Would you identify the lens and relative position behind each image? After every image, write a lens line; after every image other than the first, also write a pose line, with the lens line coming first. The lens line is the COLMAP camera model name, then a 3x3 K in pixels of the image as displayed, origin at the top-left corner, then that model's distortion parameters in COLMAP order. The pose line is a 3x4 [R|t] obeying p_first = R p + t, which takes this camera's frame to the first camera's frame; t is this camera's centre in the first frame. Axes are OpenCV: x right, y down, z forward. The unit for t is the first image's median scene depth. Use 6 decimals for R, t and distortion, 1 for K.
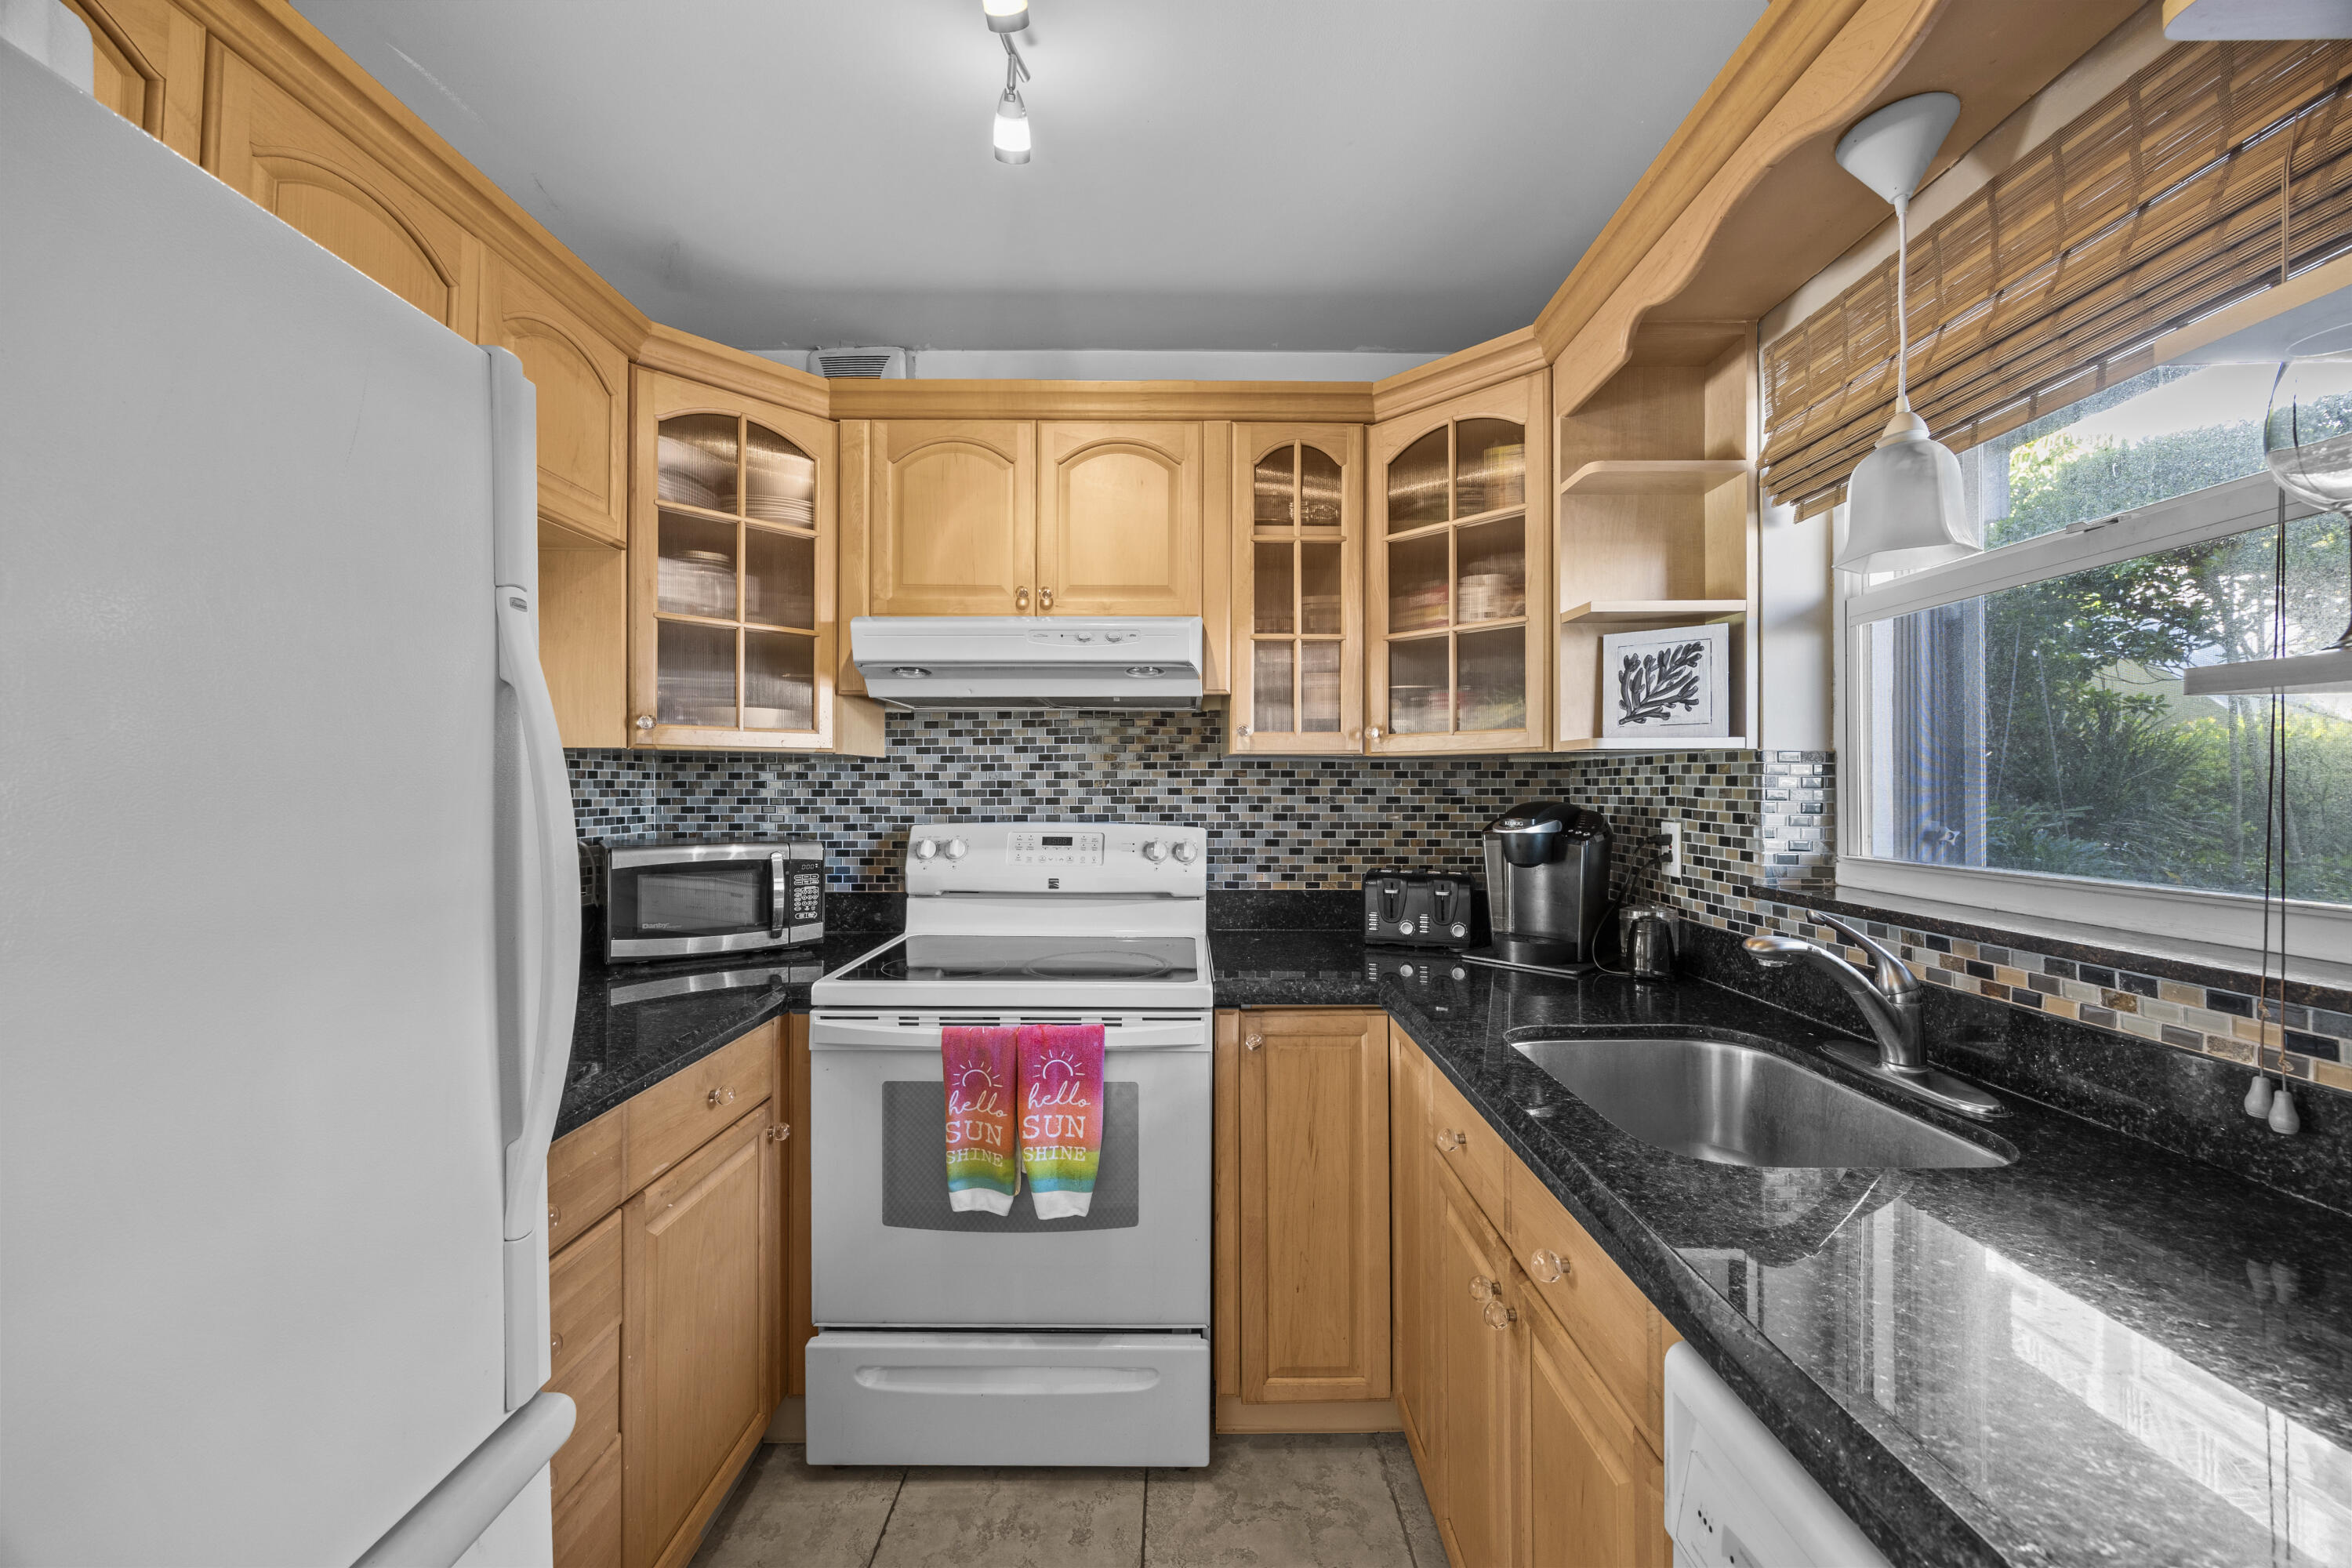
lens RADIAL K [[888.0, 0, 1186.8], [0, 888.0, 786.0], [0, 0, 1]] dist [0.000384, 0.000113]
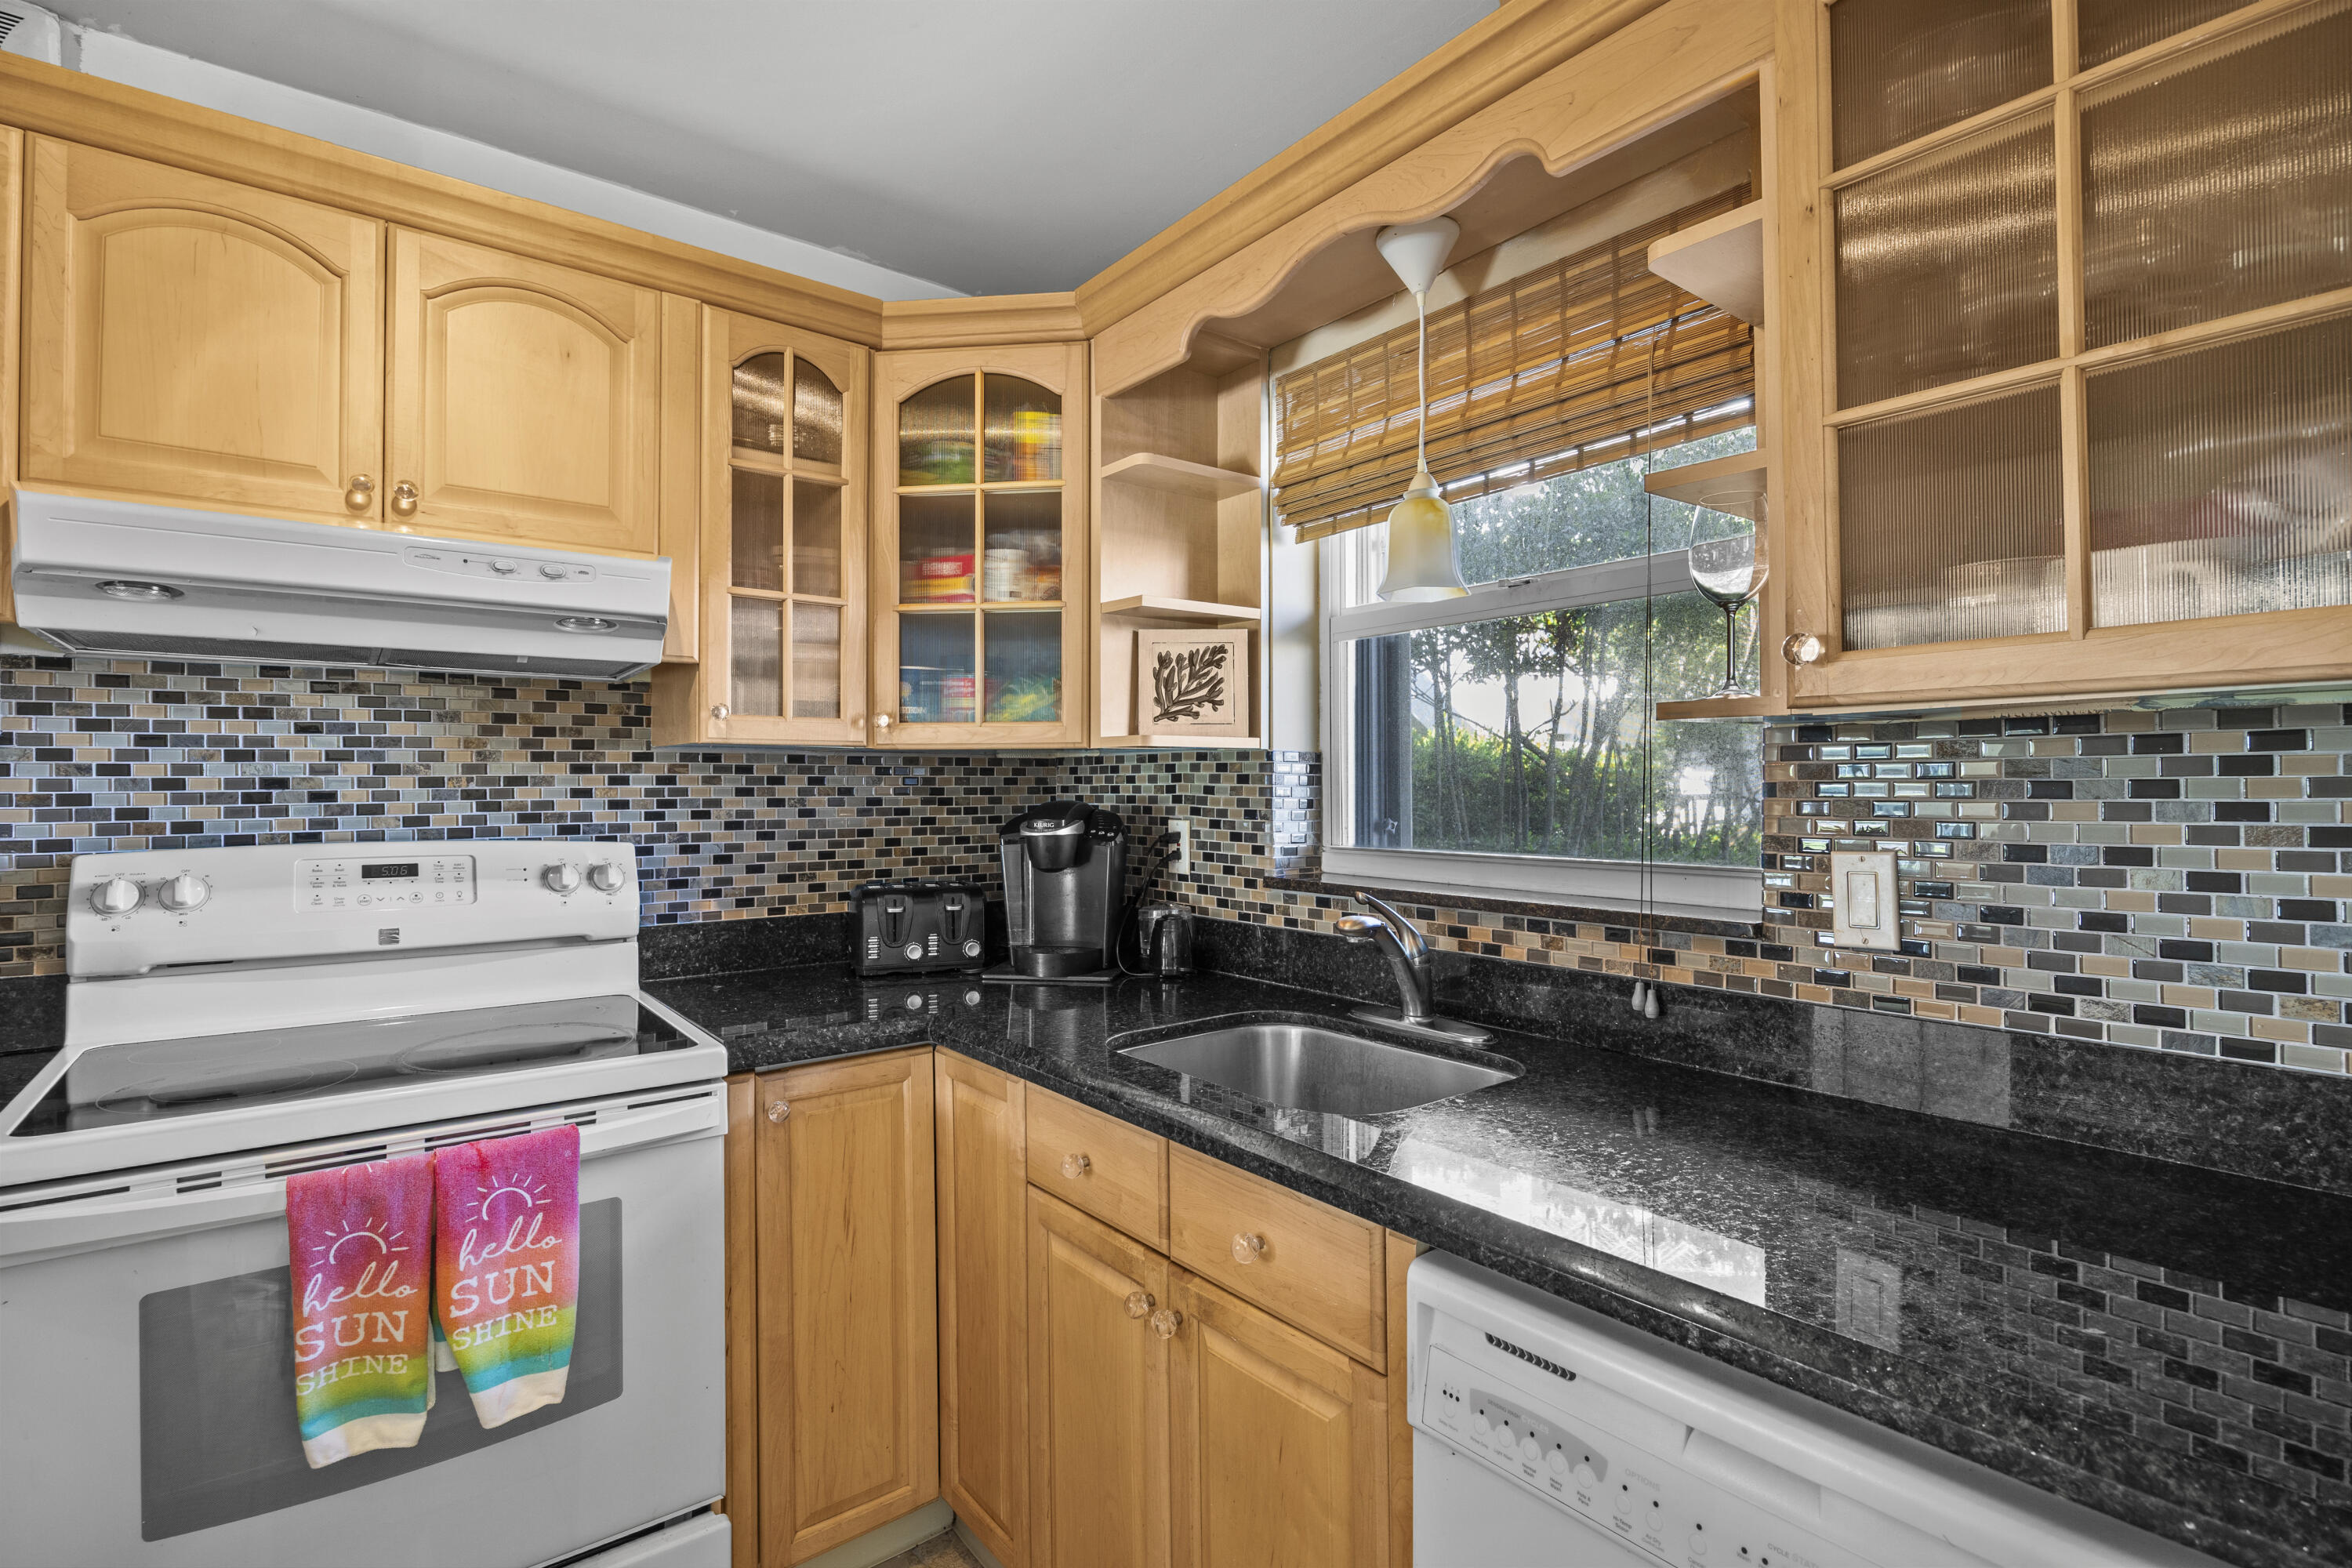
lens RADIAL K [[1095.1, 0, 1176.0], [0, 1095.1, 784.0], [0, 0, 1]] dist [-0.003803, 0.000126]
pose [[0.791166, -0.001874, 0.611599, -0.205621], [0.002562, 0.999997, -0.000250, 0.000328], [-0.611597, 0.001765, 0.791168, 0.019456]]
